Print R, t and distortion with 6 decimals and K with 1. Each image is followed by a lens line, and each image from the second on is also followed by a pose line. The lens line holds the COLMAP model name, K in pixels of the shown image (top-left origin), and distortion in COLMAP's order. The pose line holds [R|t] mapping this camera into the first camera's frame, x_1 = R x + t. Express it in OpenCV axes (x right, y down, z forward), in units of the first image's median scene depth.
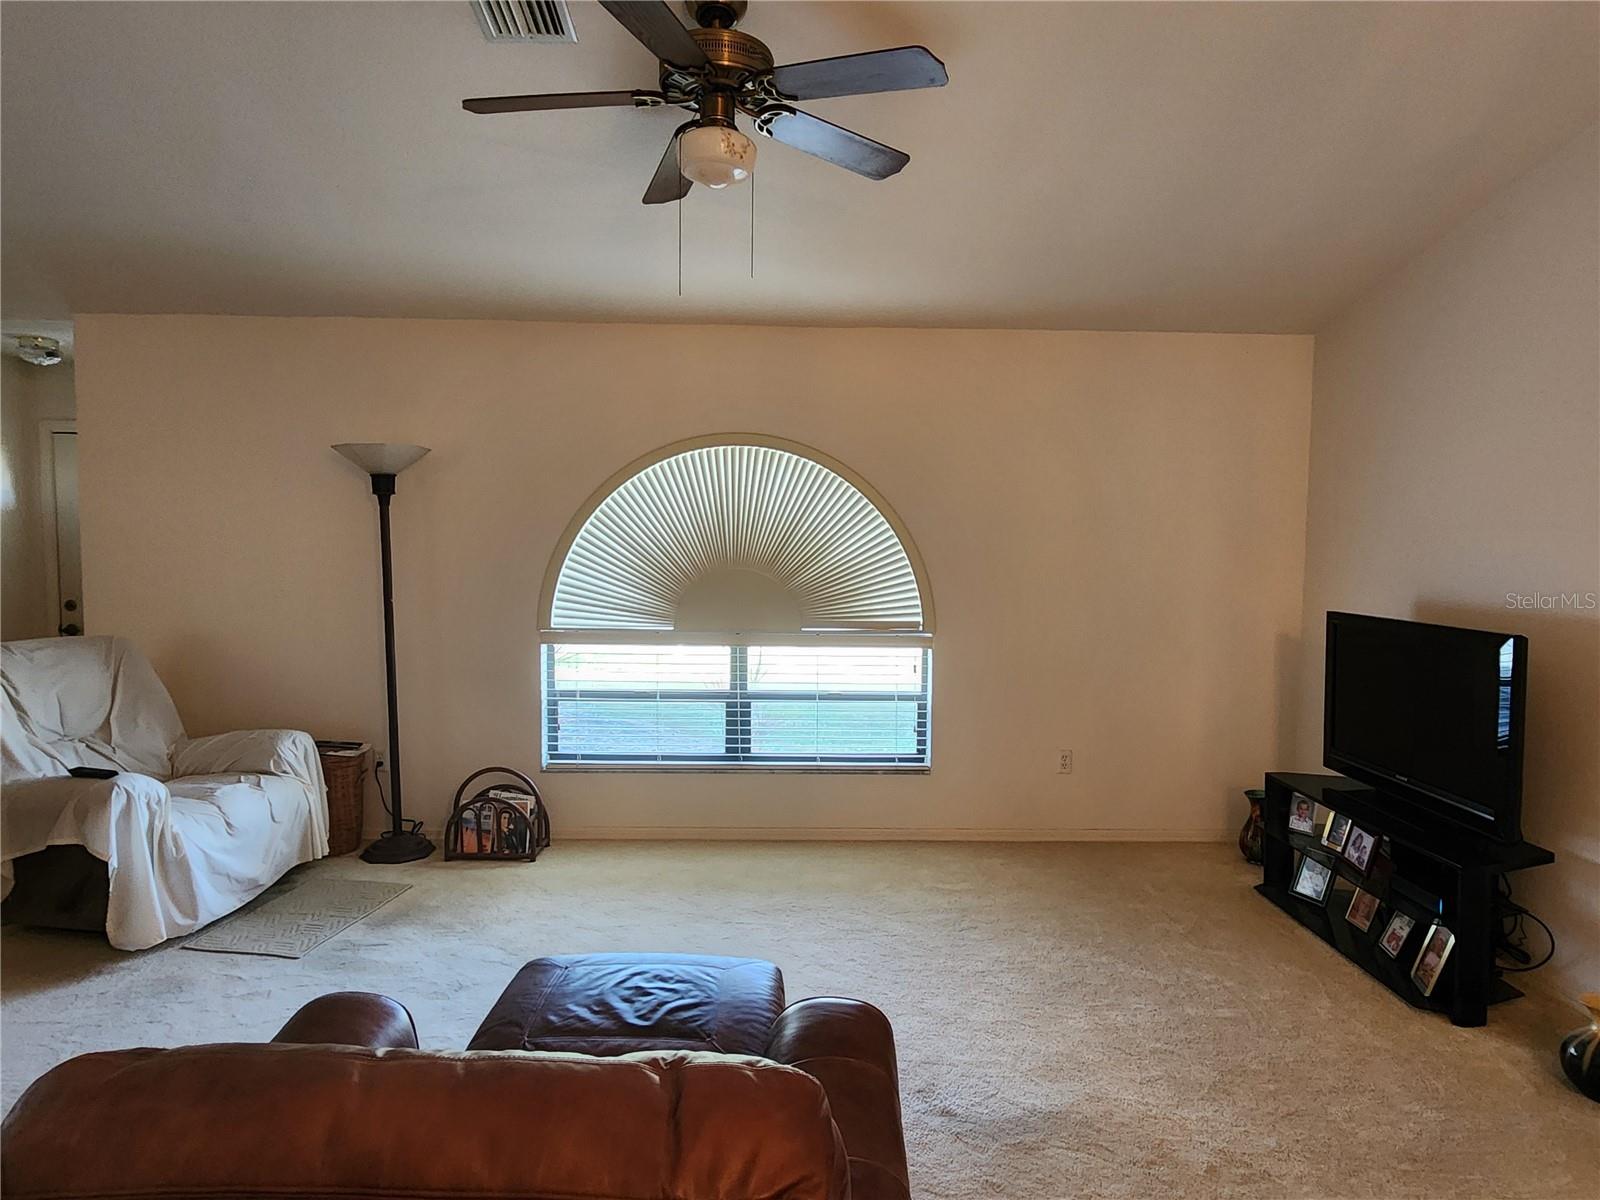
lens RADIAL K [[944.5, 0, 784.8], [0, 944.5, 598.5], [0, 0, 1]] dist [0.004511, -0.005907]
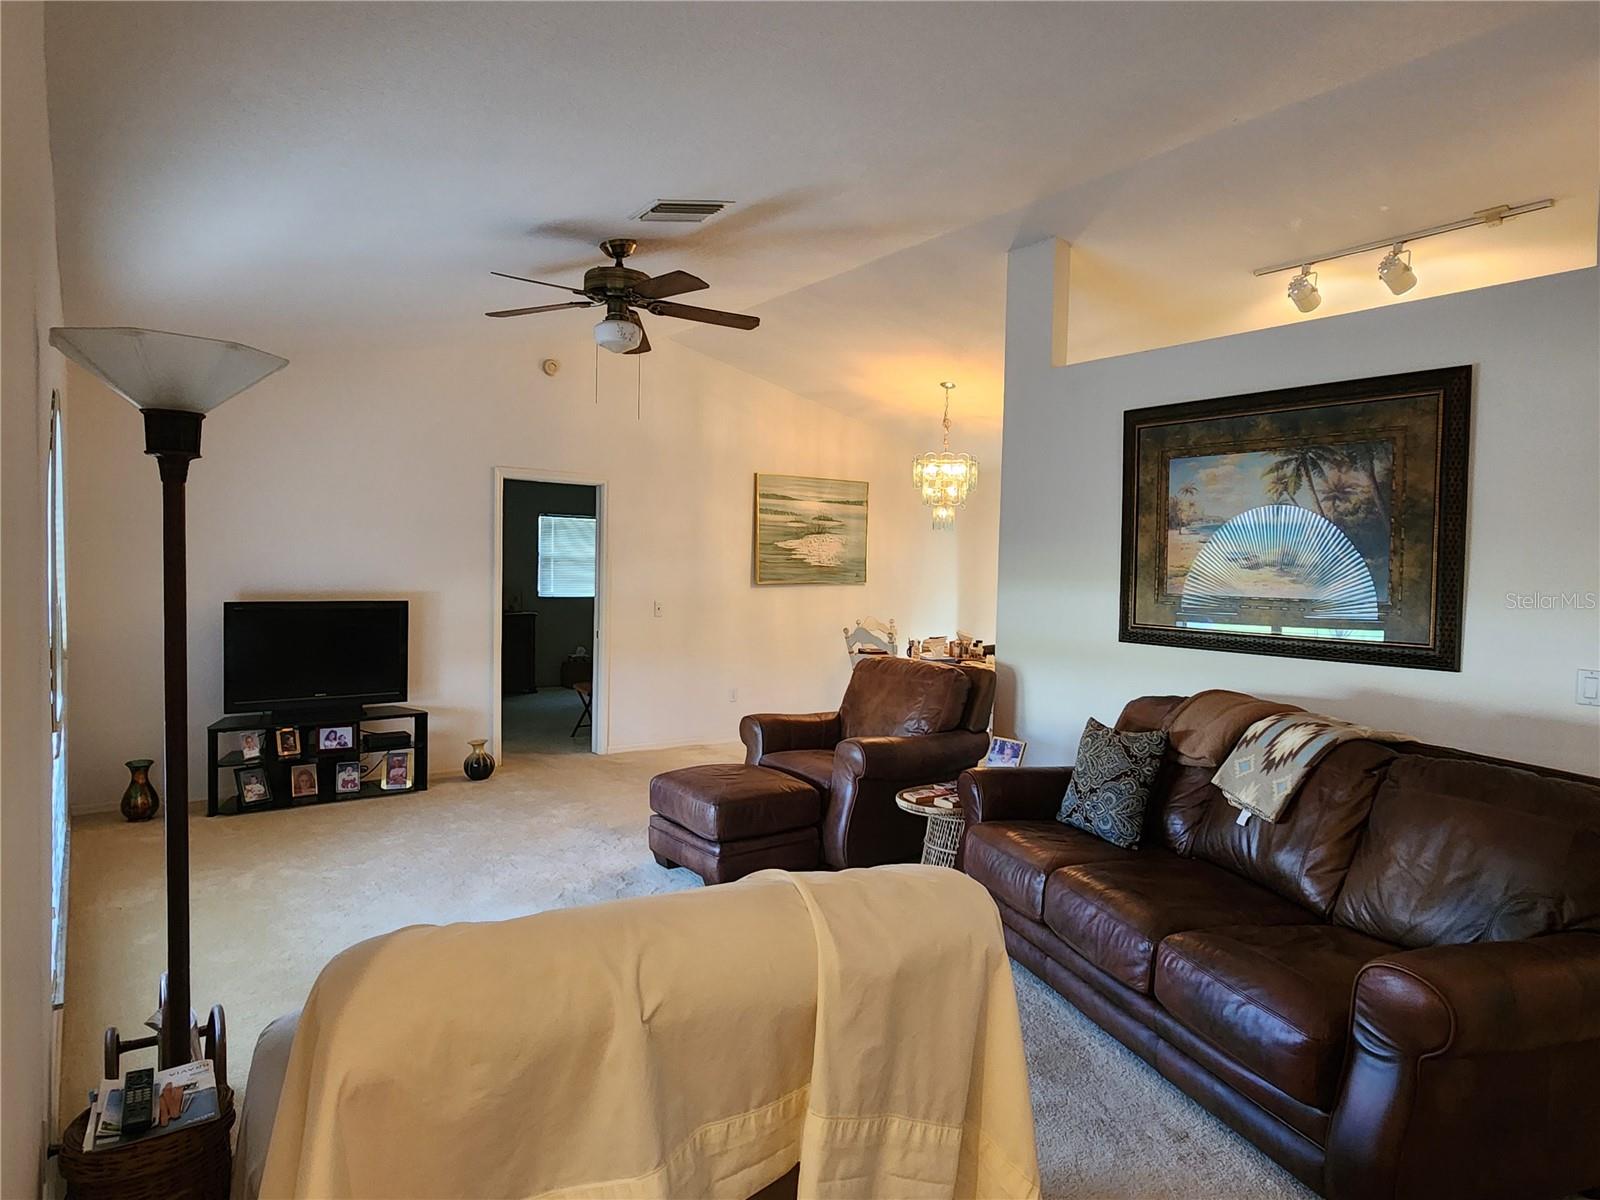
lens RADIAL K [[944.5, 0, 808.2], [0, 944.5, 598.6], [0, 0, 1]] dist [0.004511, -0.005907]
pose [[-0.602972, -0.047340, 0.796357, -0.896013], [0.027699, 0.996394, 0.080203, -0.068108], [-0.797281, 0.070418, -0.599486, 0.976866]]
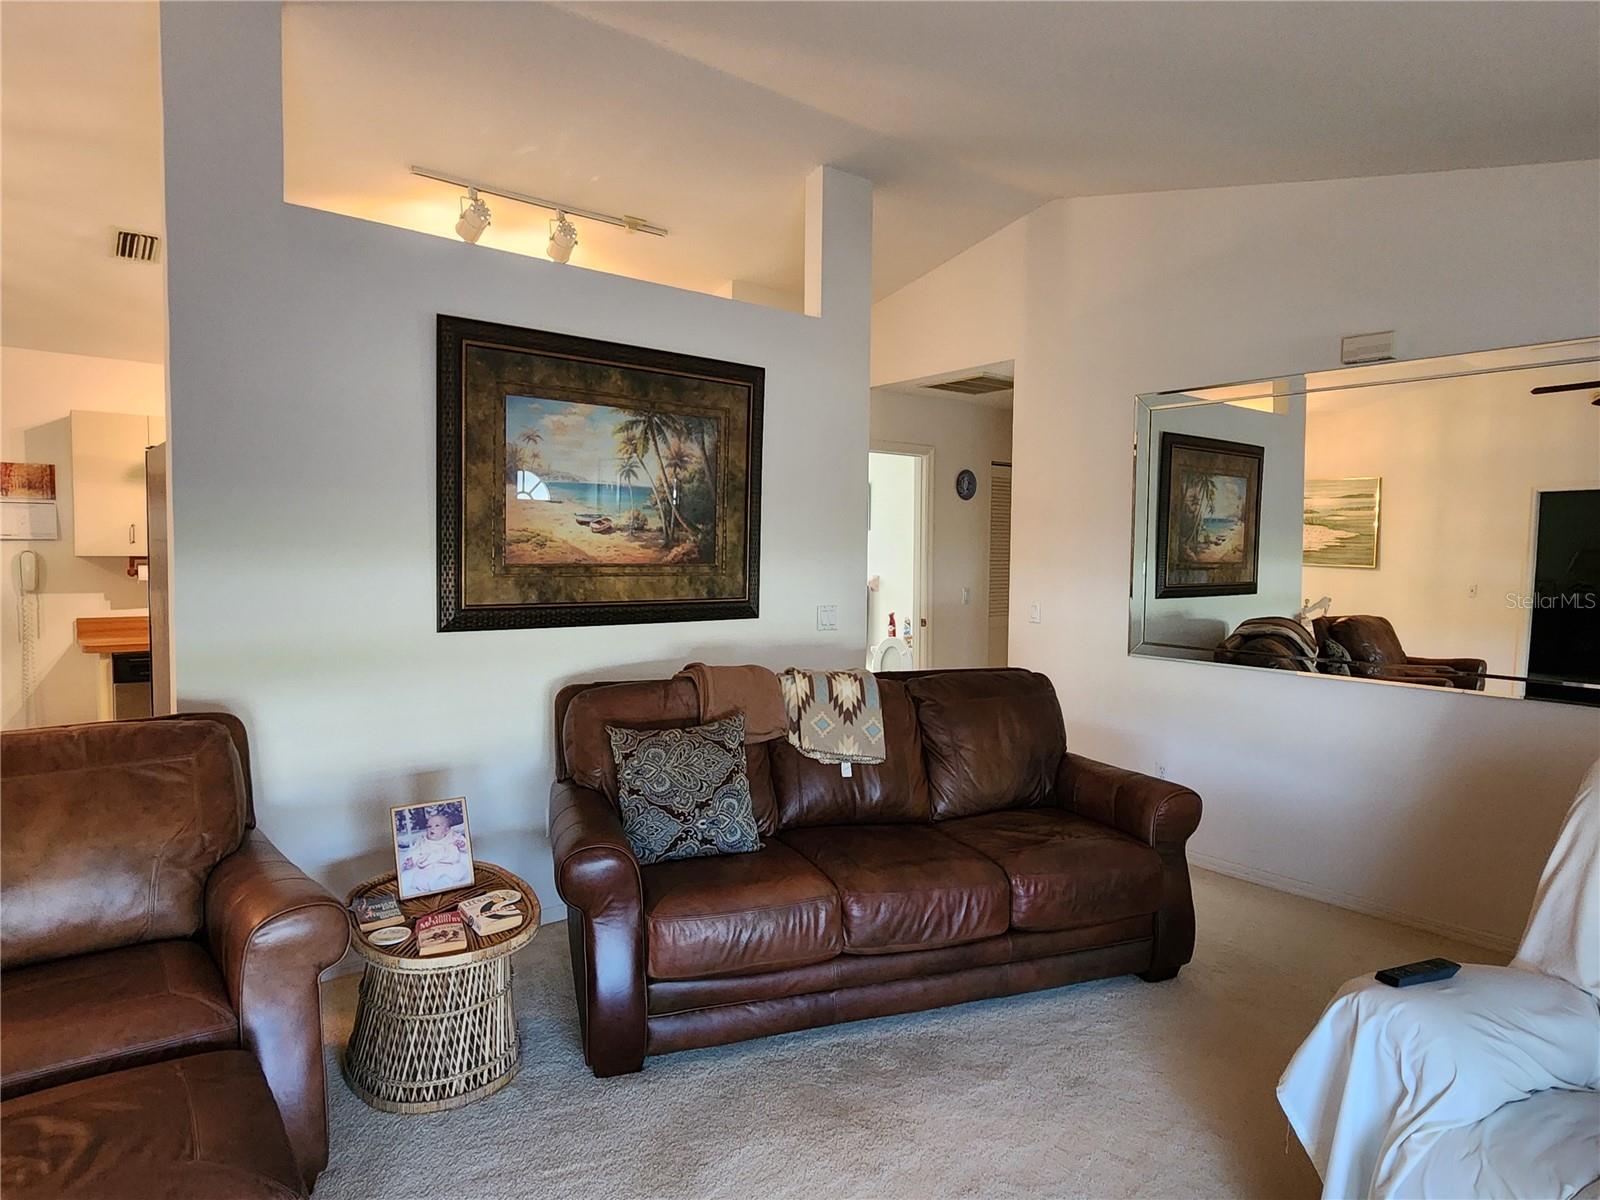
lens RADIAL K [[944.5, 0, 804.9], [0, 944.5, 594.7], [0, 0, 1]] dist [0.004511, -0.005907]
pose [[-0.777980, 0.014574, -0.628120, -0.082456], [-0.060567, 0.993335, 0.098064, -0.051716], [0.625363, 0.114335, -0.771912, 0.859736]]
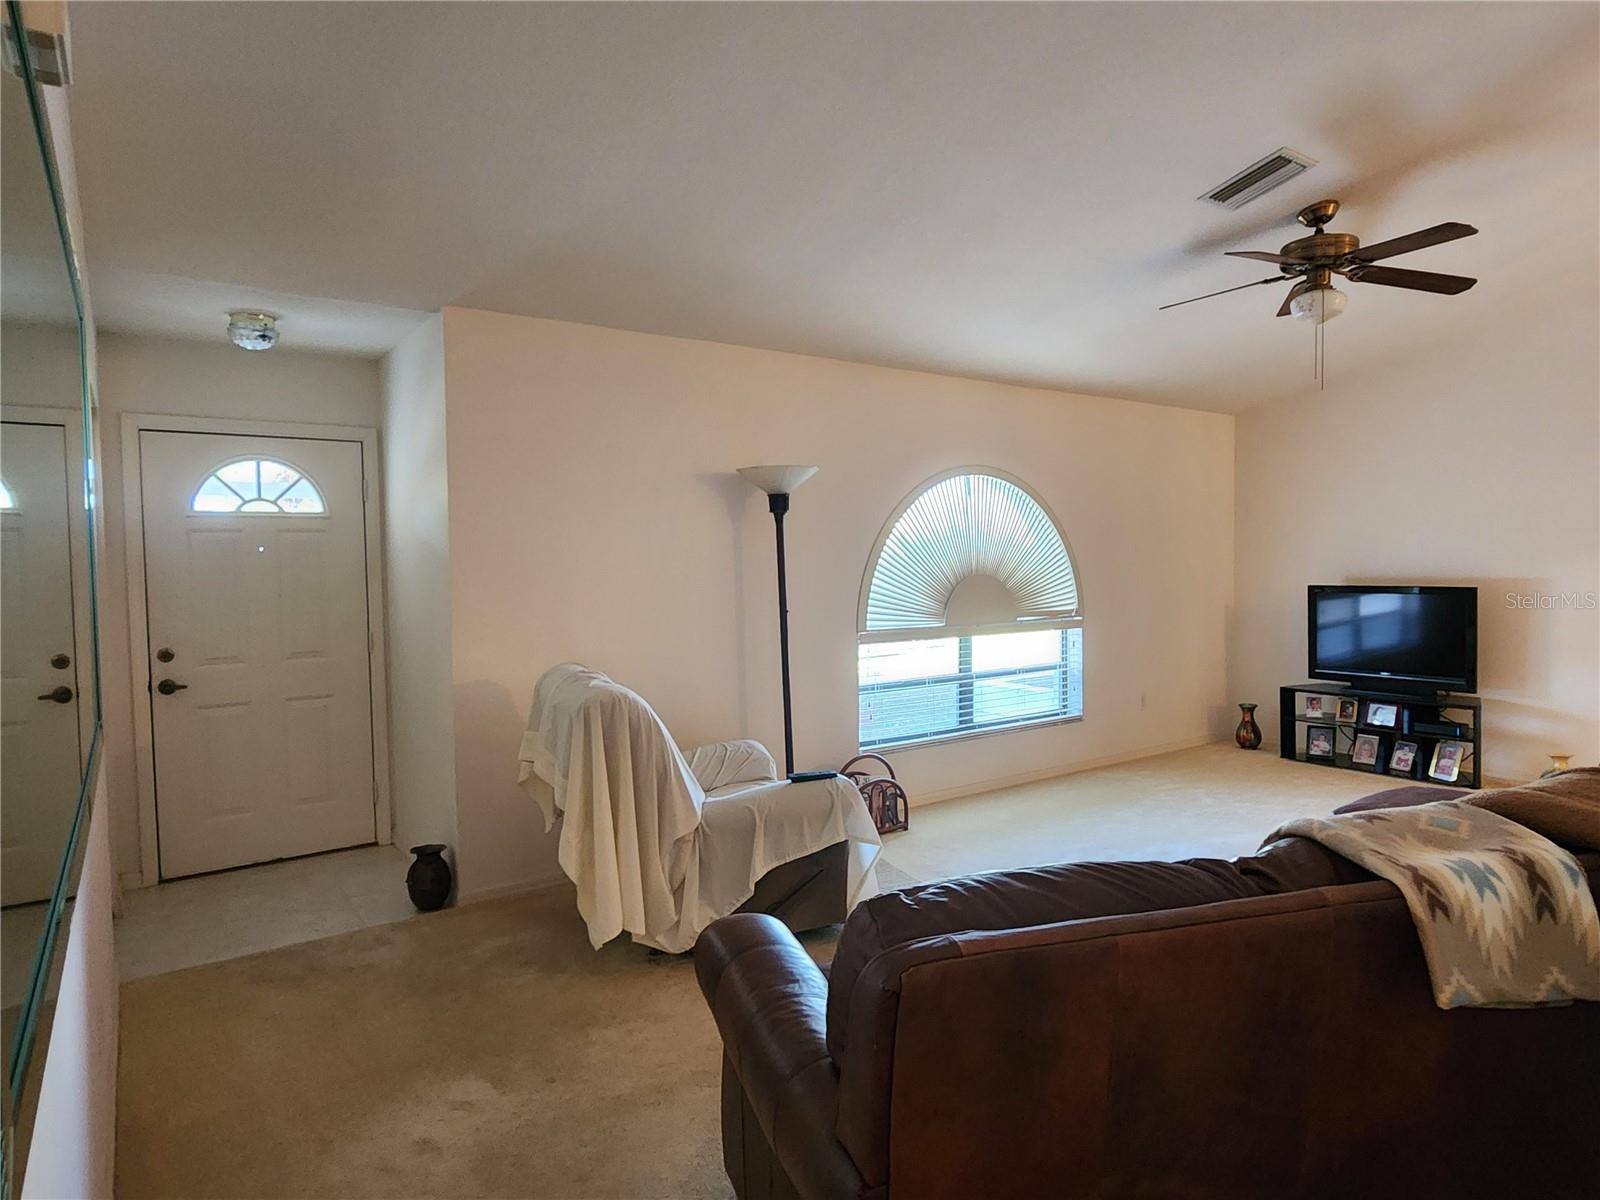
lens RADIAL K [[944.5, 0, 774.0], [0, 944.5, 598.6], [0, 0, 1]] dist [0.004511, -0.005907]
pose [[0.830835, -0.043395, 0.554824, -0.972767], [0.059341, 0.998179, -0.010790, -0.001541], [-0.553346, 0.041889, 0.831898, 0.108933]]
